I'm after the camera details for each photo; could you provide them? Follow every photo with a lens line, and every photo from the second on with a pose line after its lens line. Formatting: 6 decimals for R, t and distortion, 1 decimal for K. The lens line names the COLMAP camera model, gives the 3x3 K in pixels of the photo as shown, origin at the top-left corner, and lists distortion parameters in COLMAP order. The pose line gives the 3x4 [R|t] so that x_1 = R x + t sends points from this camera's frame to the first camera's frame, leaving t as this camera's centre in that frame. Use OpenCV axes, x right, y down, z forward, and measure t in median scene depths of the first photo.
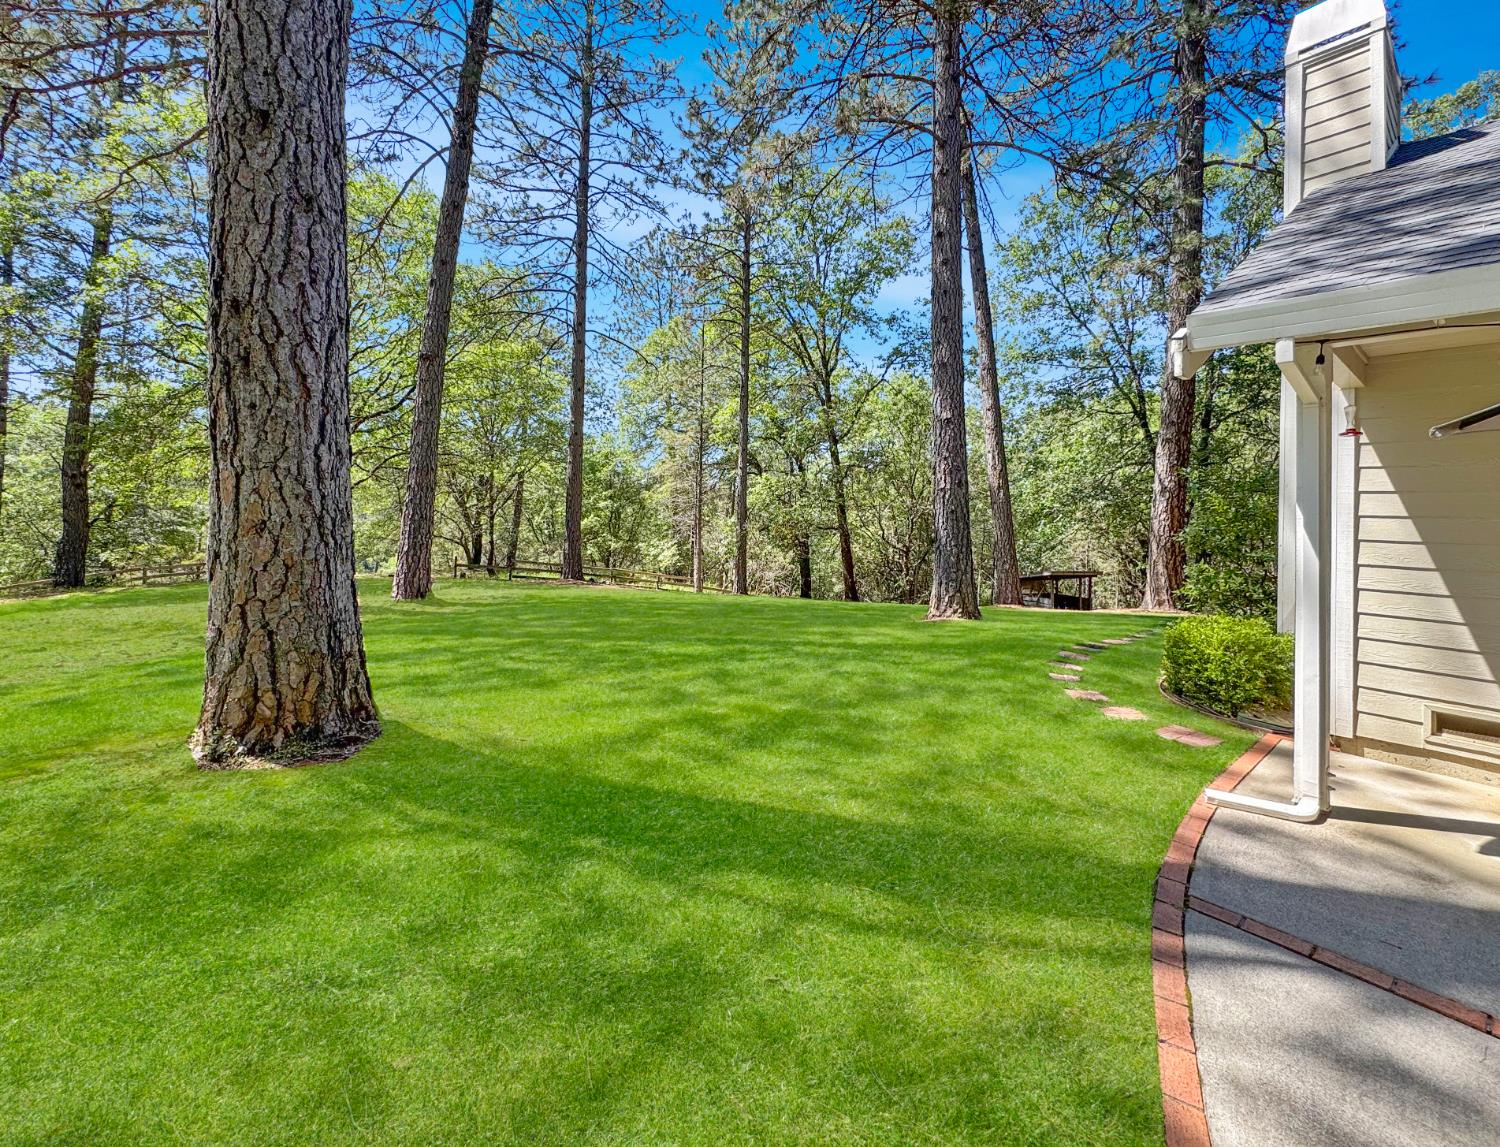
lens RADIAL K [[659.1, 0, 749.6], [0, 659.1, 517.7], [0, 0, 1]] dist [-0.000537, -0.000182]
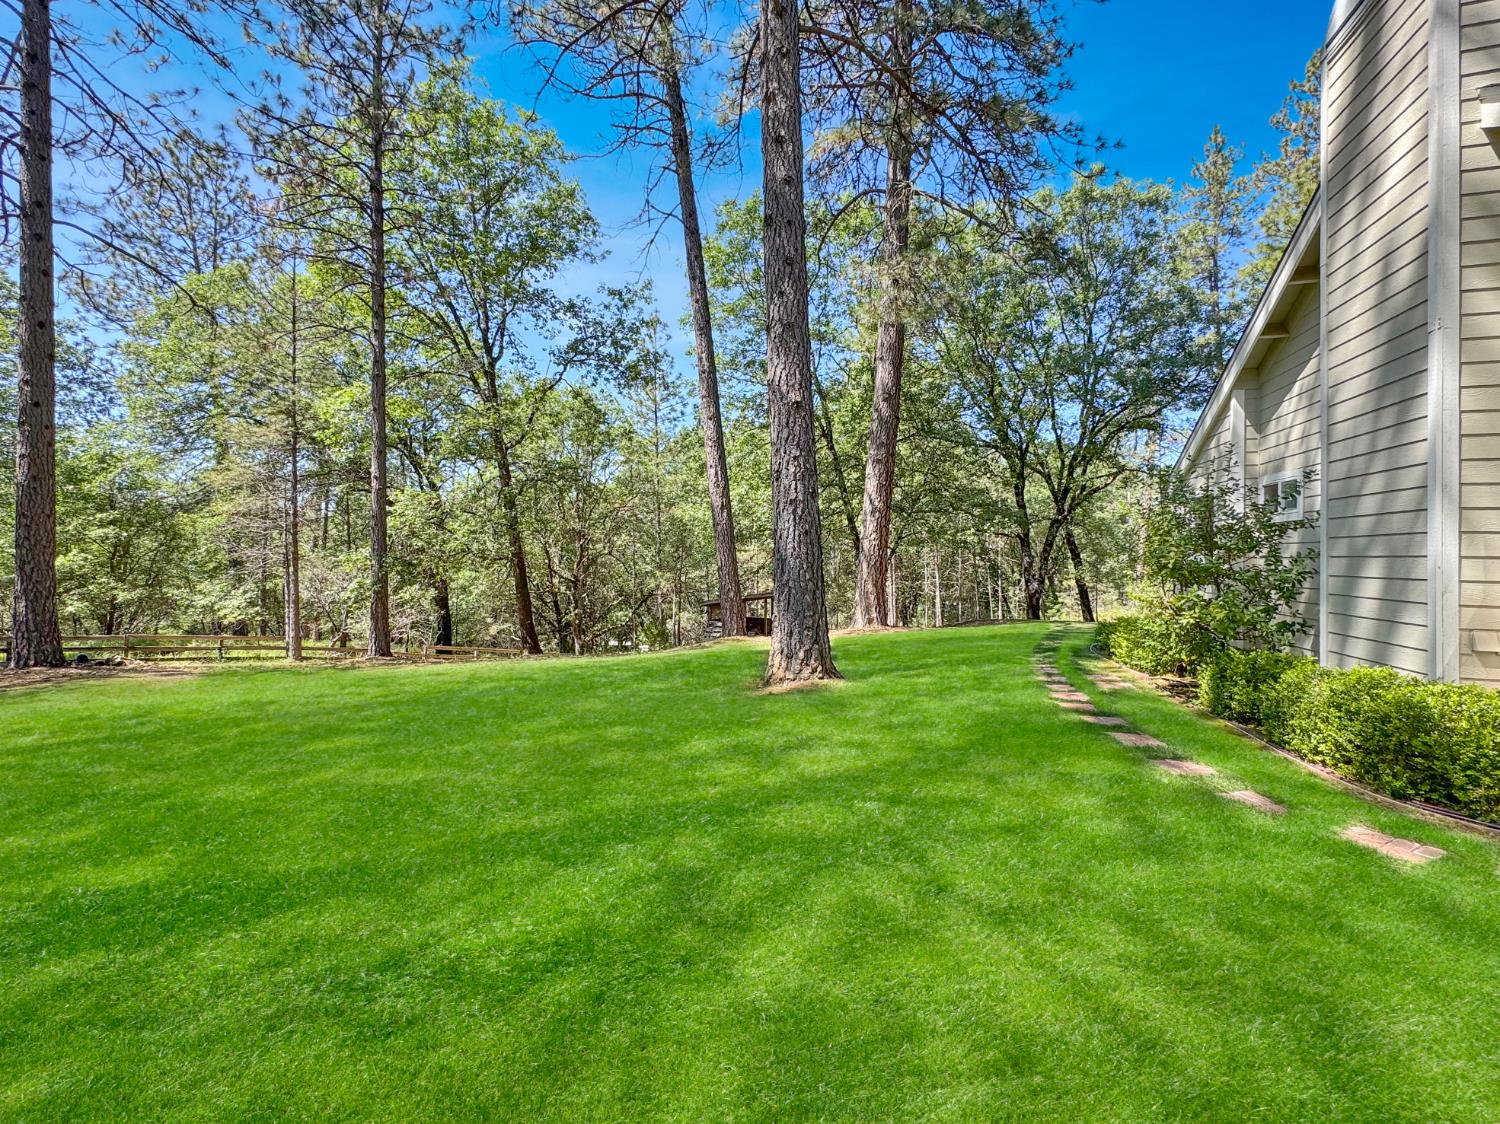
lens RADIAL K [[637.2, 0, 741.1], [0, 637.2, 553.4], [0, 0, 1]] dist [-0.001149, -0.000532]
pose [[0.834882, -0.031084, 0.549551, -0.056607], [0.021936, 0.999490, 0.023209, -0.001638], [-0.549992, -0.007322, 0.835138, 0.193454]]
